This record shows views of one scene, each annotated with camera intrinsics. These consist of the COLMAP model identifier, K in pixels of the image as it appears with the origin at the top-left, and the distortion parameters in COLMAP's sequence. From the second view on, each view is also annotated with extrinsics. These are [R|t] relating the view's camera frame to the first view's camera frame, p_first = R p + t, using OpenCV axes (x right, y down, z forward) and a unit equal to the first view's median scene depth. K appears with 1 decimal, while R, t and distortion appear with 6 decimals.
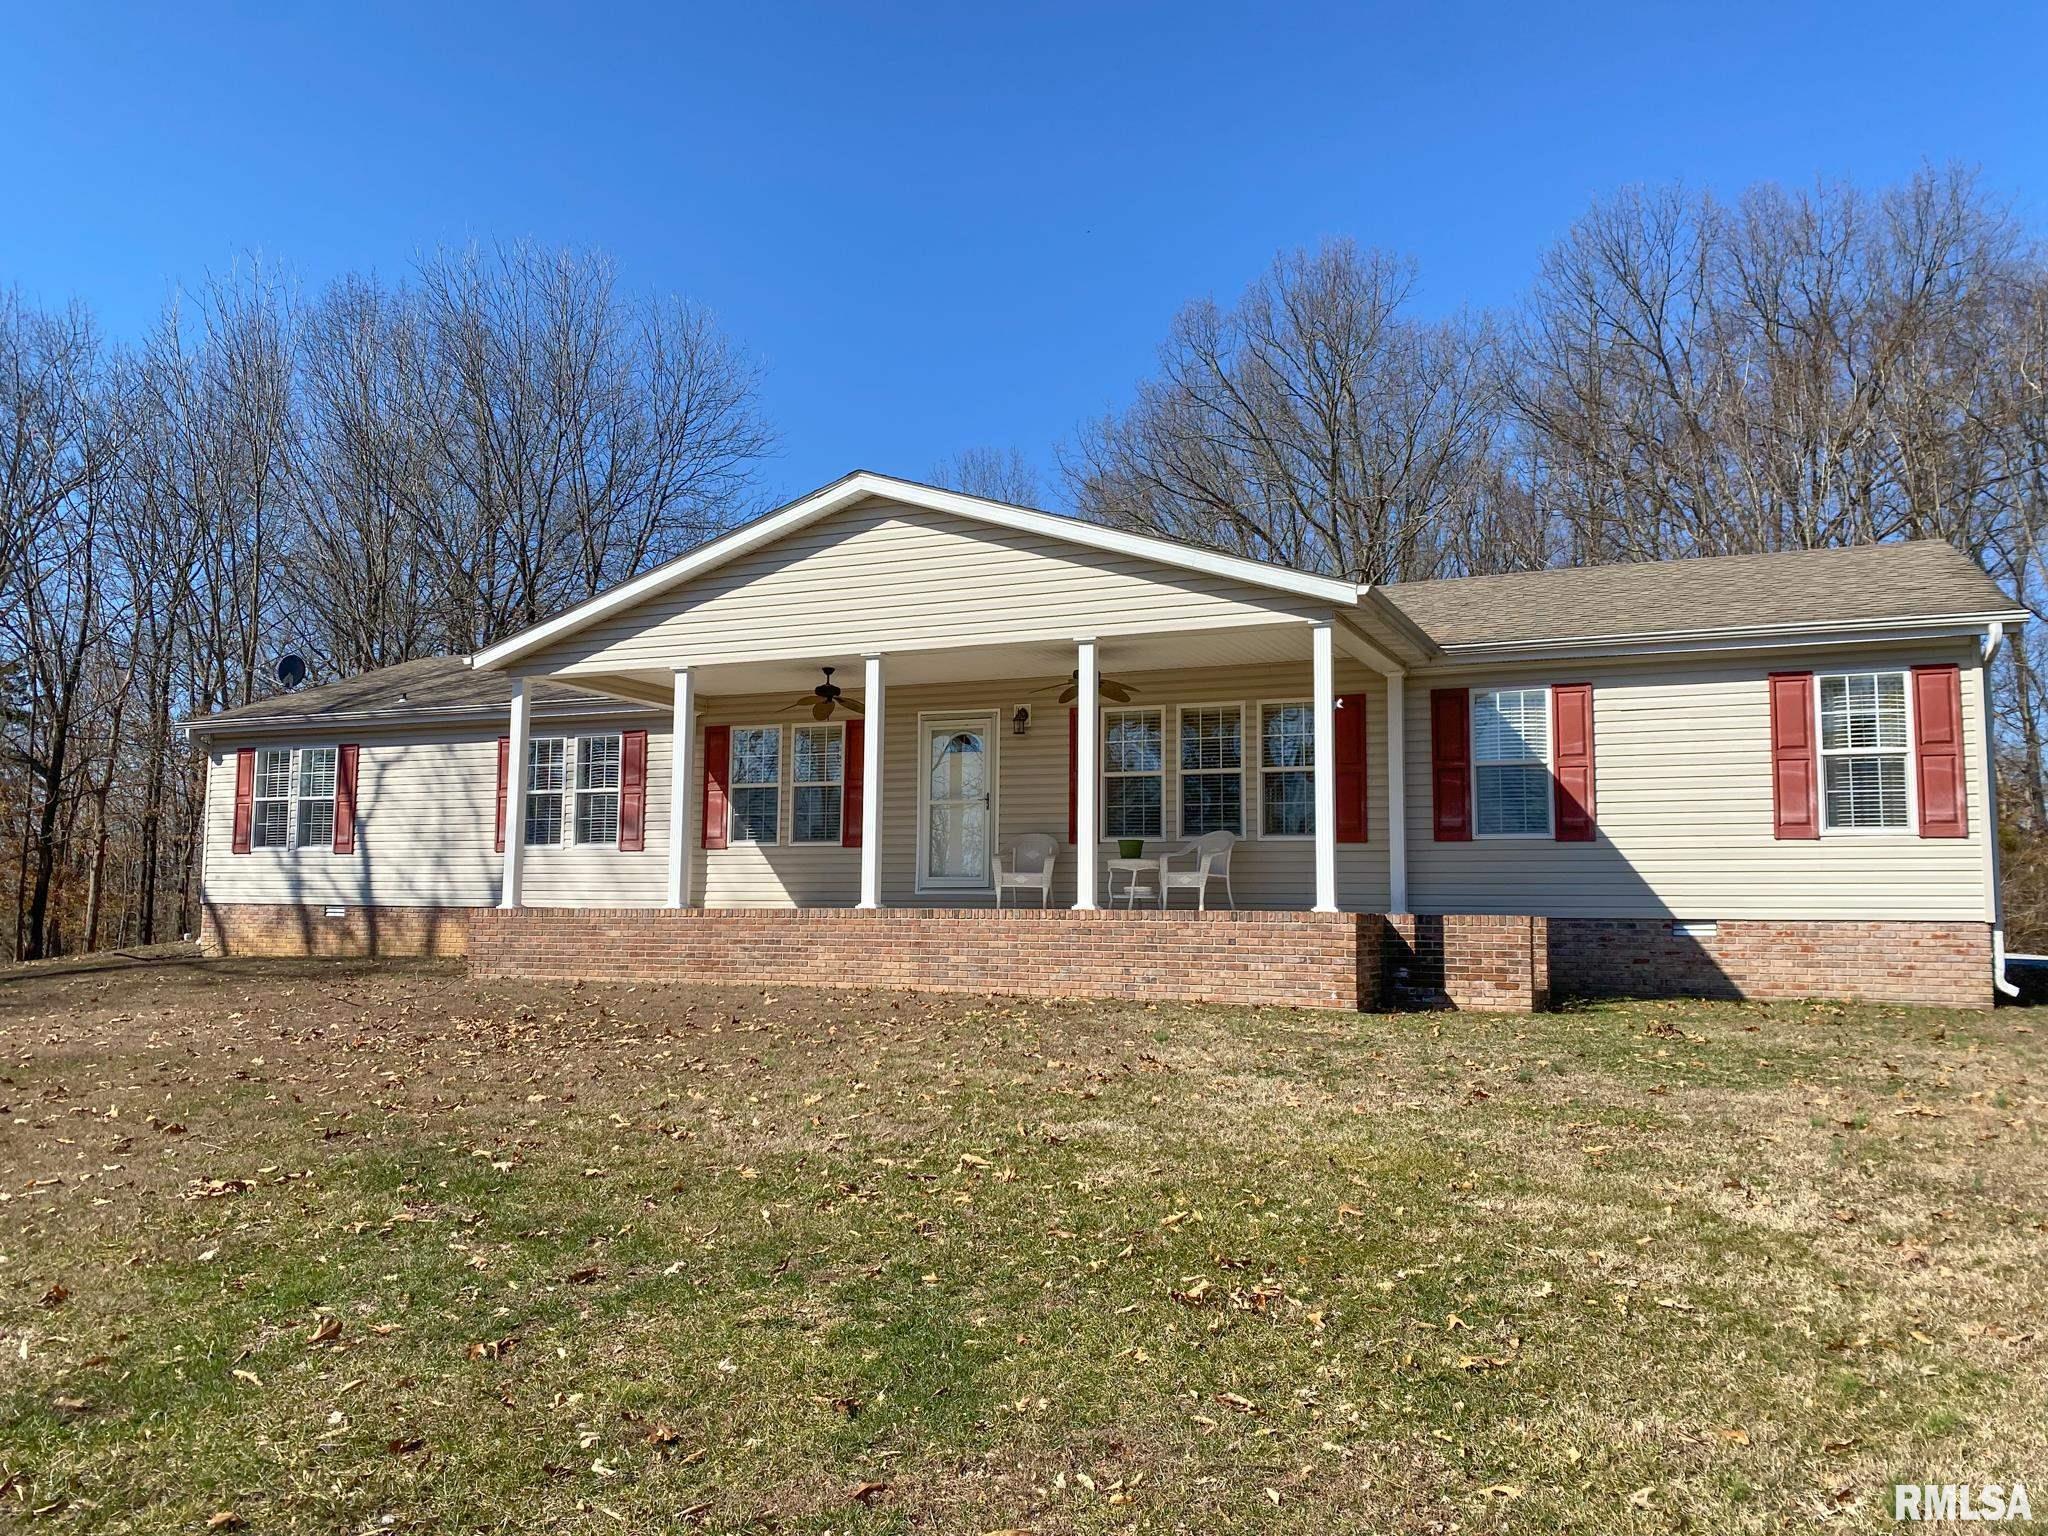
lens RADIAL K [[1578.2, 0, 1024.0], [0, 1578.2, 768.0], [0, 0, 1]] dist [0.032562, -0.002351]
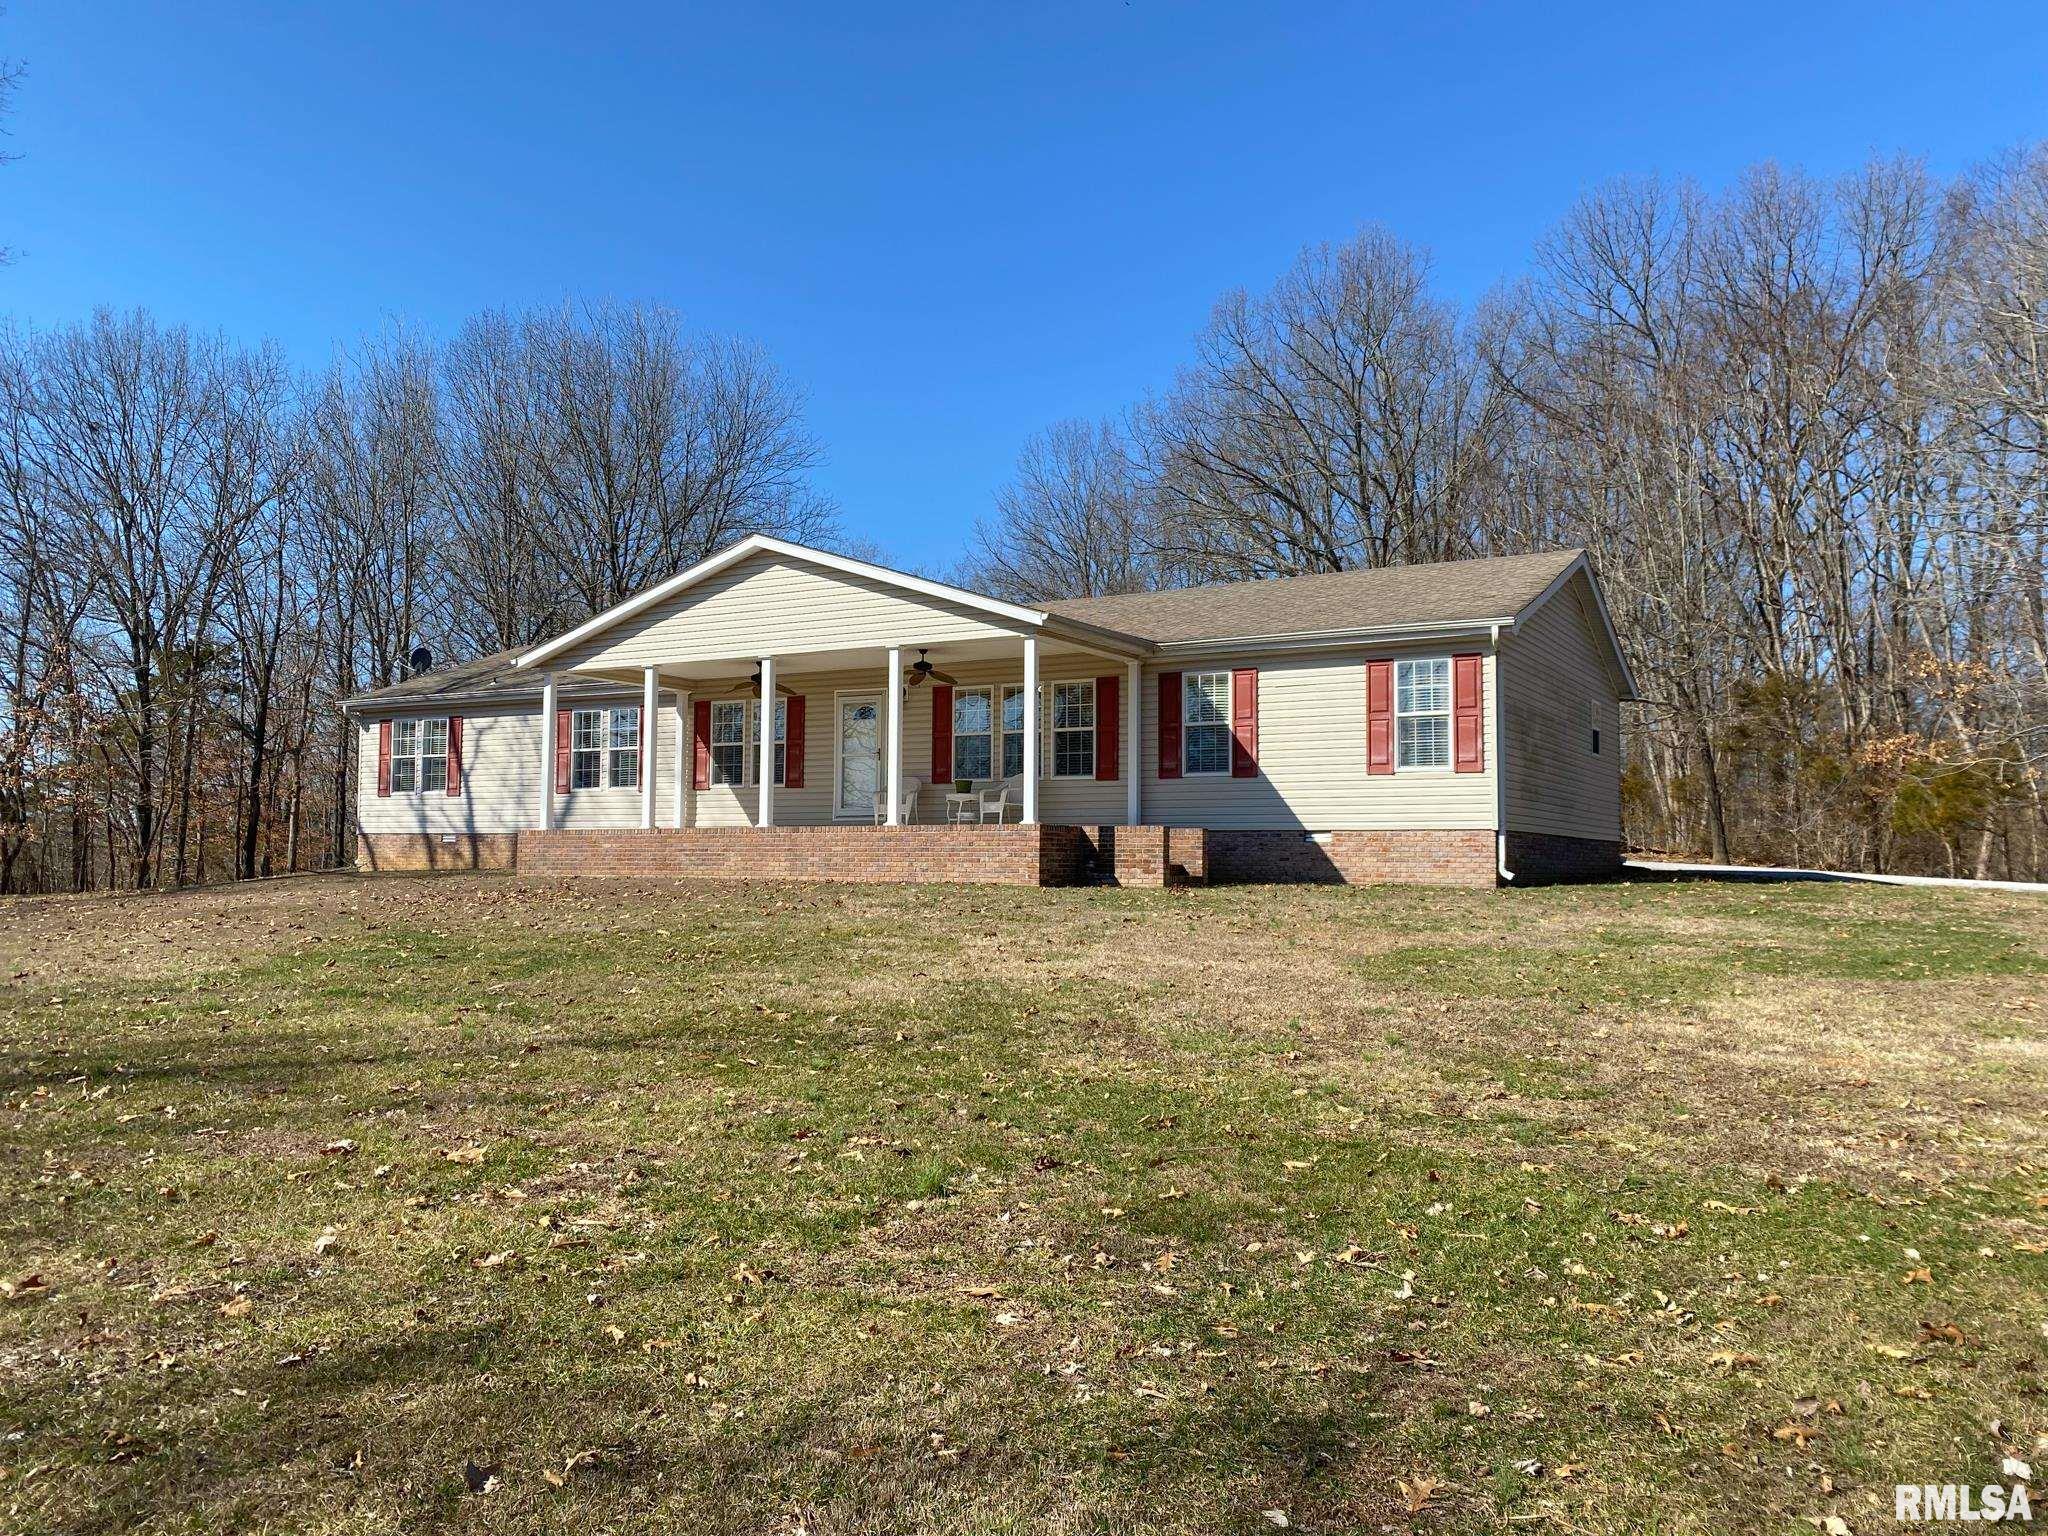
lens RADIAL K [[1578.2, 0, 1024.0], [0, 1578.2, 768.0], [0, 0, 1]] dist [0.032562, -0.002351]
pose [[0.994632, -0.009465, -0.103045, 0.229242], [0.012781, 0.999420, 0.031573, -0.008259], [0.102687, -0.032721, 0.994175, -0.350323]]
